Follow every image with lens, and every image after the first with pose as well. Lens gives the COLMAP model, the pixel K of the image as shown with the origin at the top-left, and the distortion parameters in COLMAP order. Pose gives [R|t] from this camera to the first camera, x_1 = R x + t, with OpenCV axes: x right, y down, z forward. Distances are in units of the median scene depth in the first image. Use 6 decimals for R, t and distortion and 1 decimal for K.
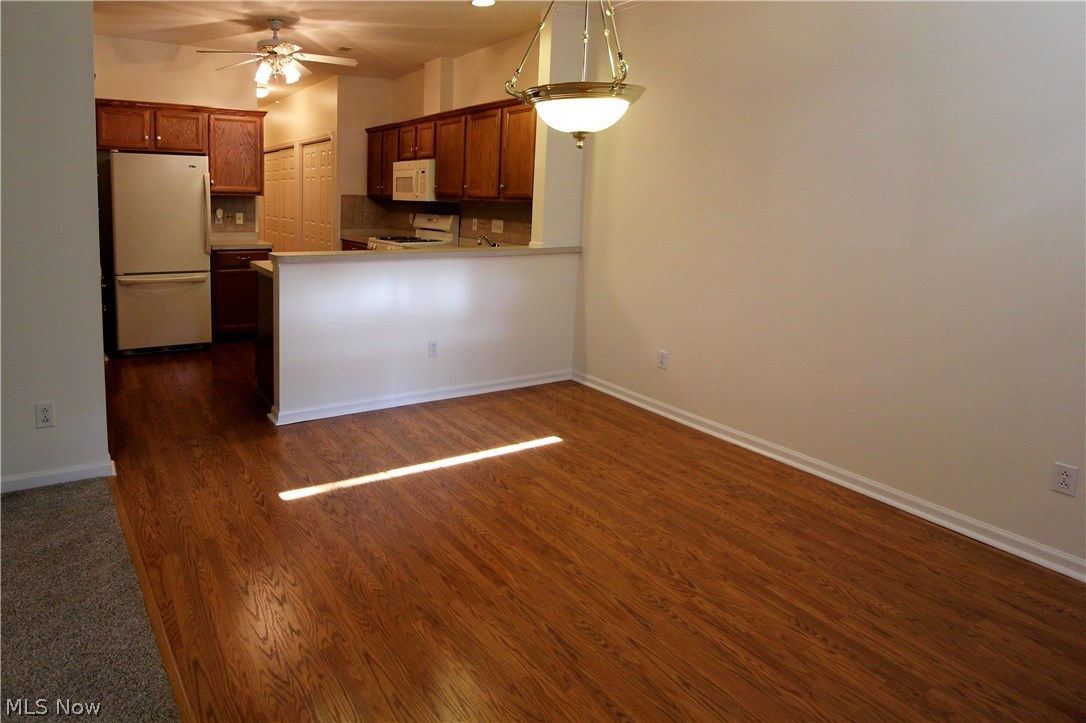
lens RADIAL K [[626.1, 0, 412.3], [0, 626.1, 256.7], [0, 0, 1]] dist [-0.005137, -0.000335]
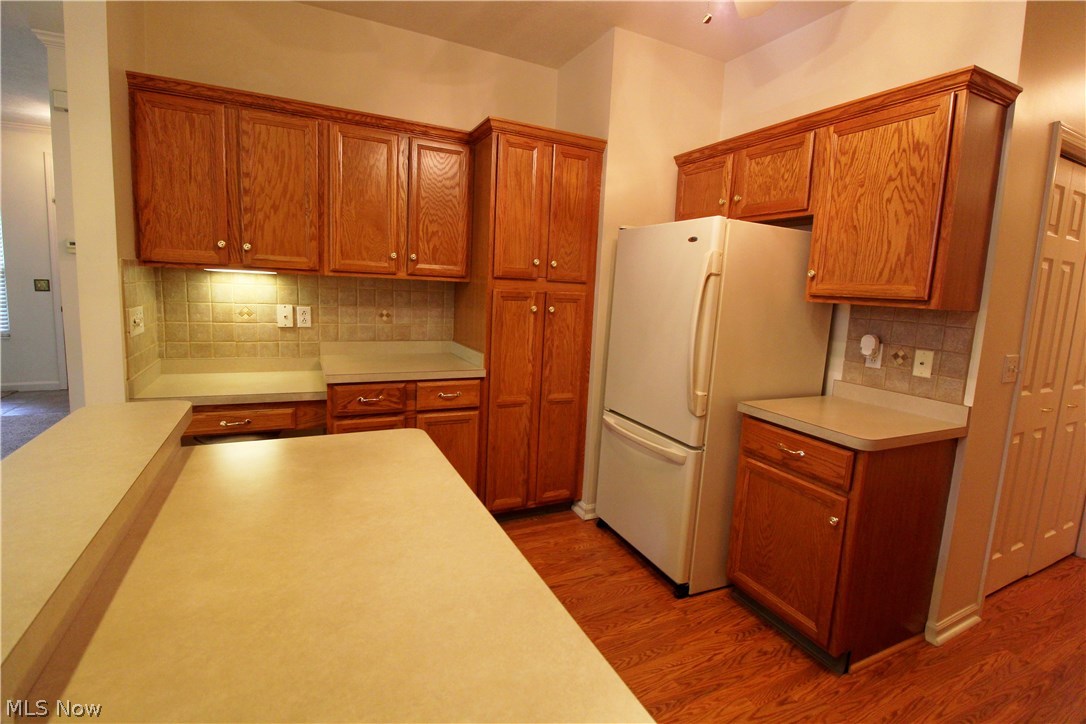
lens RADIAL K [[501.3, 0, 545.1], [0, 501.3, 348.7], [0, 0, 1]] dist [-0.008583, -0.005366]
pose [[-0.031771, 0.104518, -0.994015, 0.077797], [-0.148687, 0.982957, 0.108108, -0.092136], [0.988374, 0.151232, -0.015689, 1.000248]]
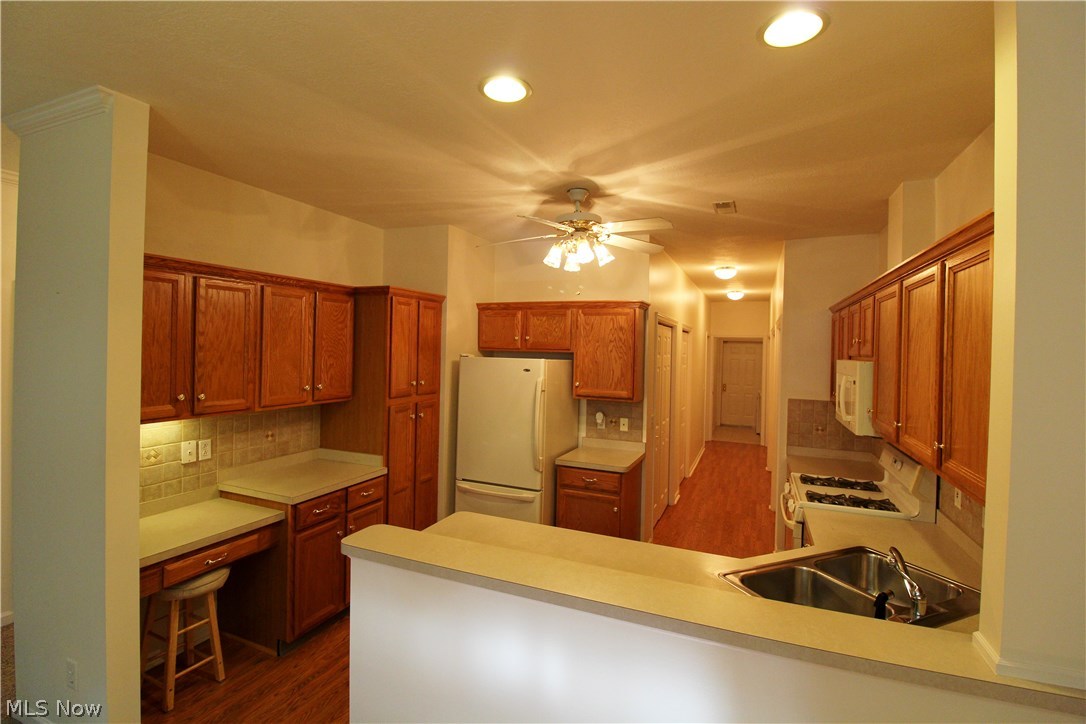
lens RADIAL K [[502.1, 0, 546.9], [0, 502.1, 346.7], [0, 0, 1]] dist [-0.008164, -0.009111]
pose [[0.636769, -0.006394, -0.771028, 0.246766], [-0.085596, 0.993199, -0.078928, -0.137627], [0.766289, 0.116256, 0.631891, 0.625978]]
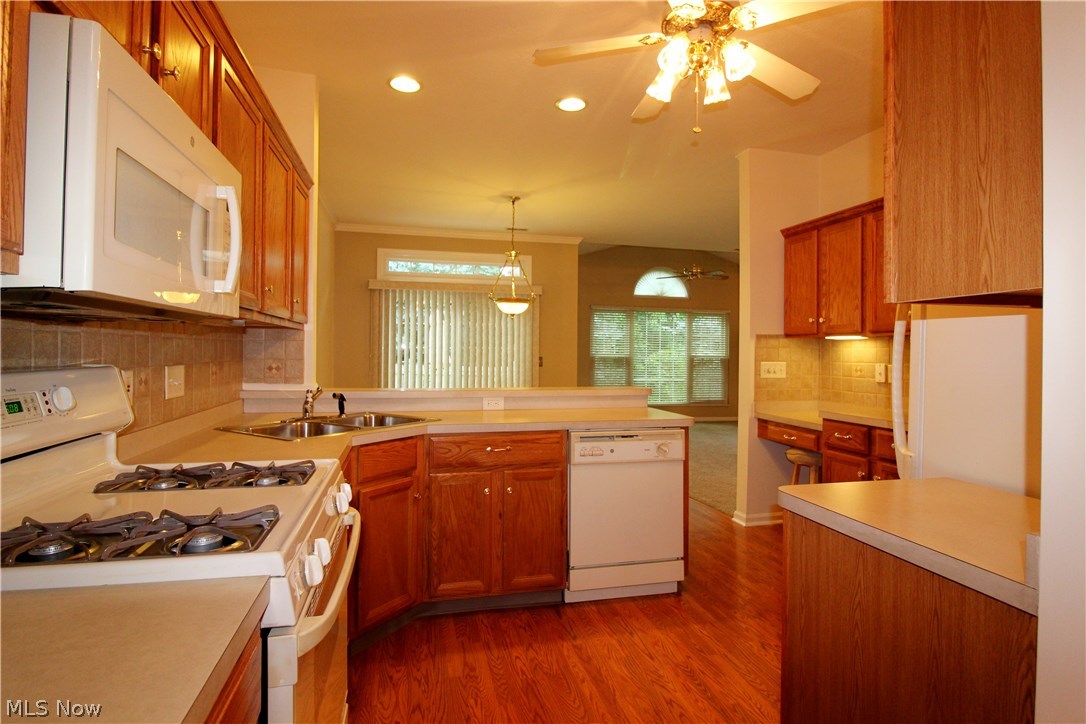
lens RADIAL K [[548.1, 0, 539.1], [0, 548.1, 351.0], [0, 0, 1]] dist [0.002577, 0.000078]
pose [[-0.968113, -0.029546, 0.248767, -0.219571], [-0.004148, 0.994775, 0.102005, -0.128093], [-0.250481, 0.097720, -0.963177, 1.536455]]
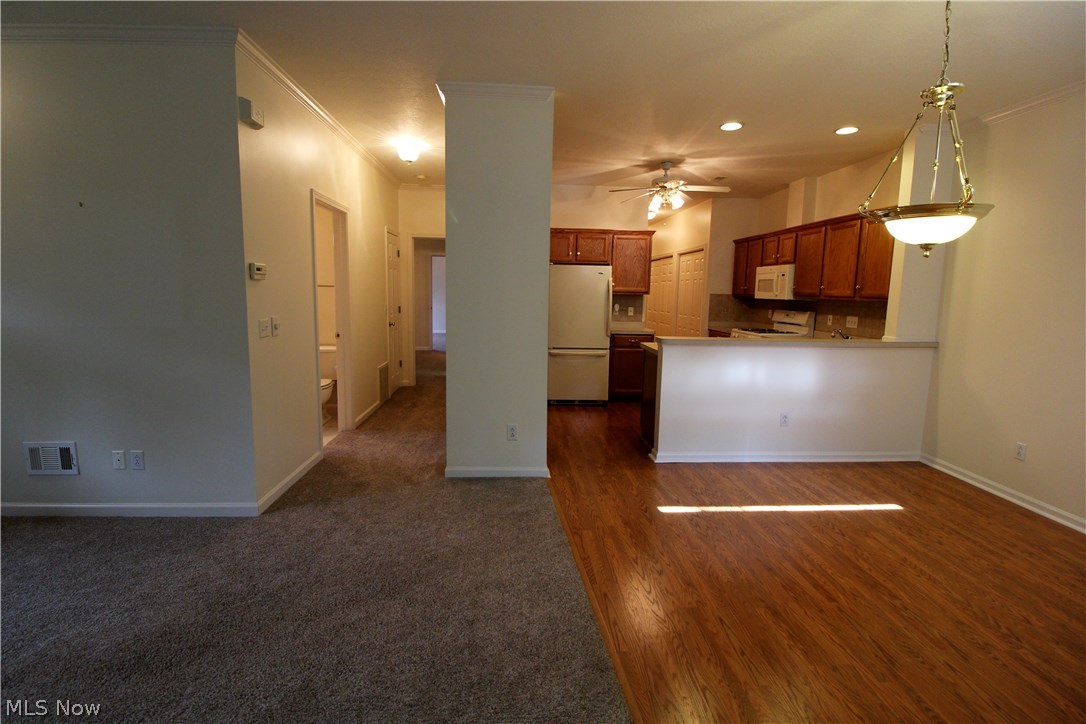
lens RADIAL K [[502.1, 0, 542.3], [0, 502.1, 351.4], [0, 0, 1]] dist [-0.008164, -0.009111]
pose [[0.910340, 0.049235, -0.410923, -0.002124], [-0.042265, 0.998767, 0.026035, 0.006577], [0.411698, -0.006332, 0.911298, -0.083340]]
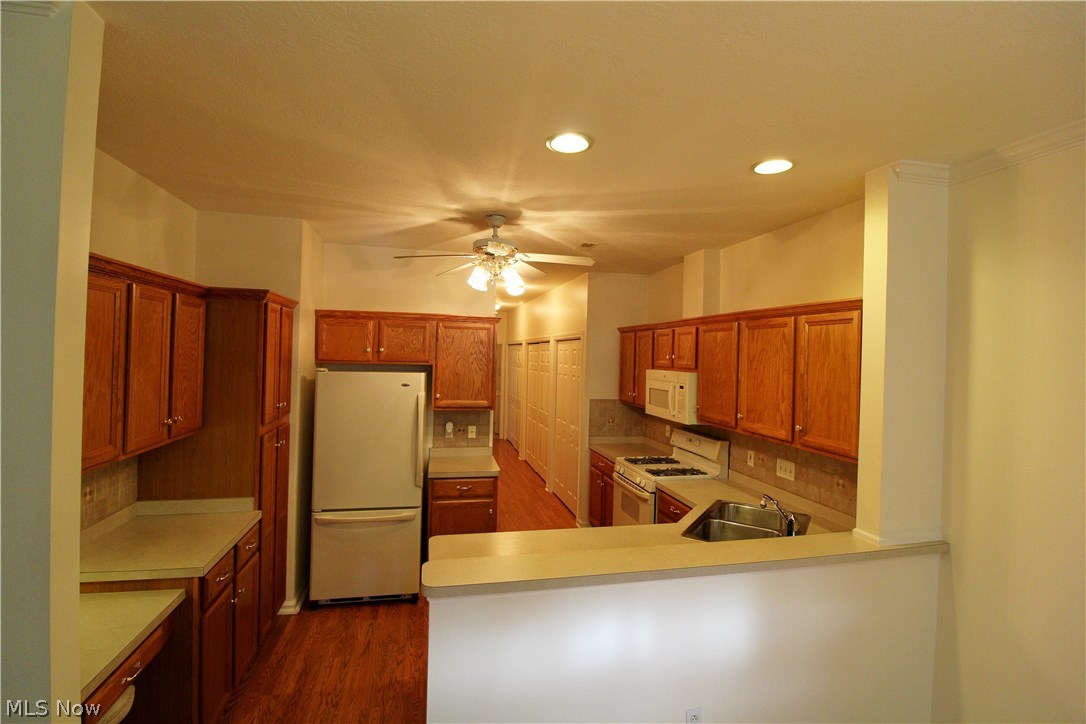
lens RADIAL K [[501.3, 0, 545.5], [0, 501.3, 349.3], [0, 0, 1]] dist [-0.008583, -0.005366]
pose [[0.967363, 0.002833, -0.253377, 0.013940], [-0.031680, 0.993444, -0.109842, -0.137439], [0.251405, 0.114284, 0.961111, 0.416987]]
